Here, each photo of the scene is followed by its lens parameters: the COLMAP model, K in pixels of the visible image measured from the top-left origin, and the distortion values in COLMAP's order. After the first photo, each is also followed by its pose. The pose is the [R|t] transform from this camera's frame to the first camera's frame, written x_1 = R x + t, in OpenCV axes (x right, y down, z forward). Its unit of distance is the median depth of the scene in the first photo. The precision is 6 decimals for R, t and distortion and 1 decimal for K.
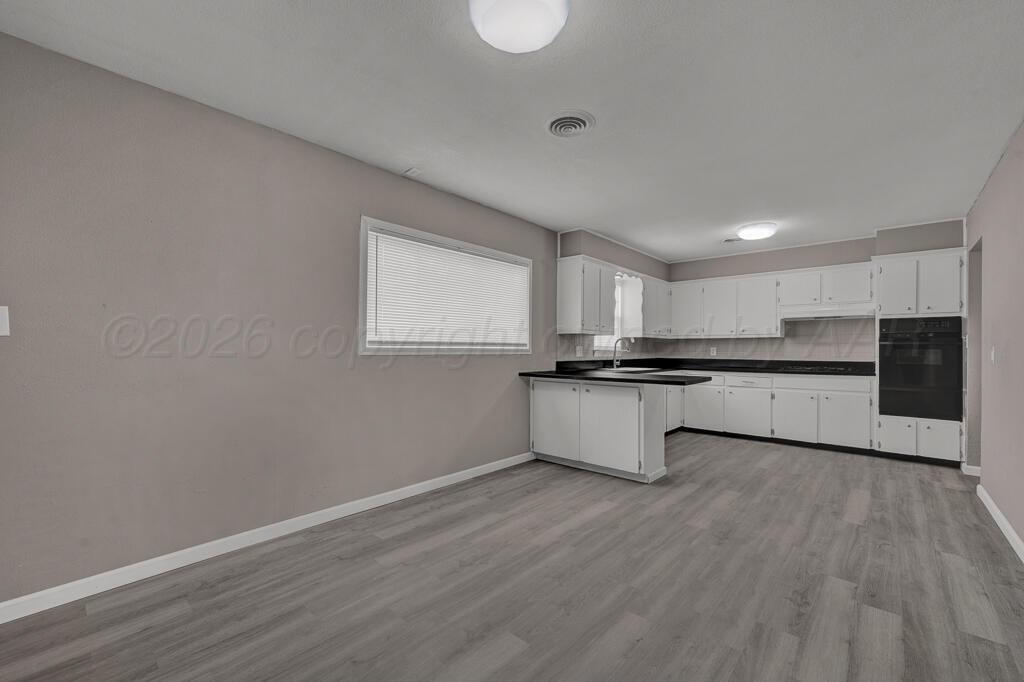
lens RADIAL K [[426.5, 0, 515.7], [0, 426.5, 347.0], [0, 0, 1]] dist [-0.000183, -0.000102]
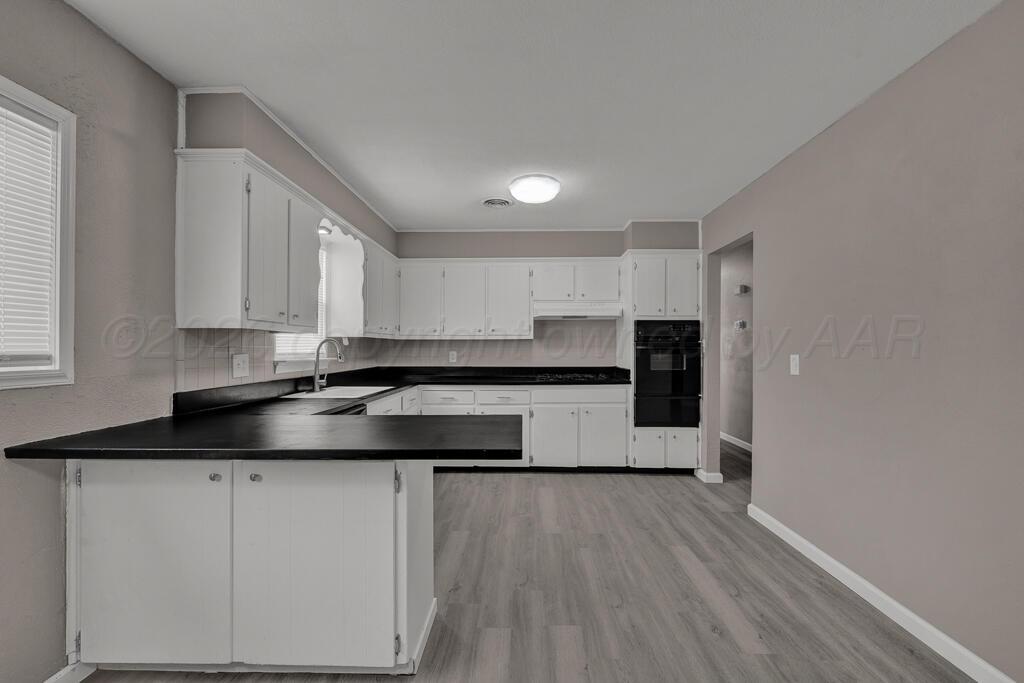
lens RADIAL K [[426.5, 0, 513.8], [0, 426.5, 345.9], [0, 0, 1]] dist [-0.000183, -0.000102]
pose [[0.773042, -0.001488, 0.634353, 0.088443], [0.000341, 0.999998, 0.001930, -0.013792], [-0.634355, -0.001276, 0.773041, 0.467722]]
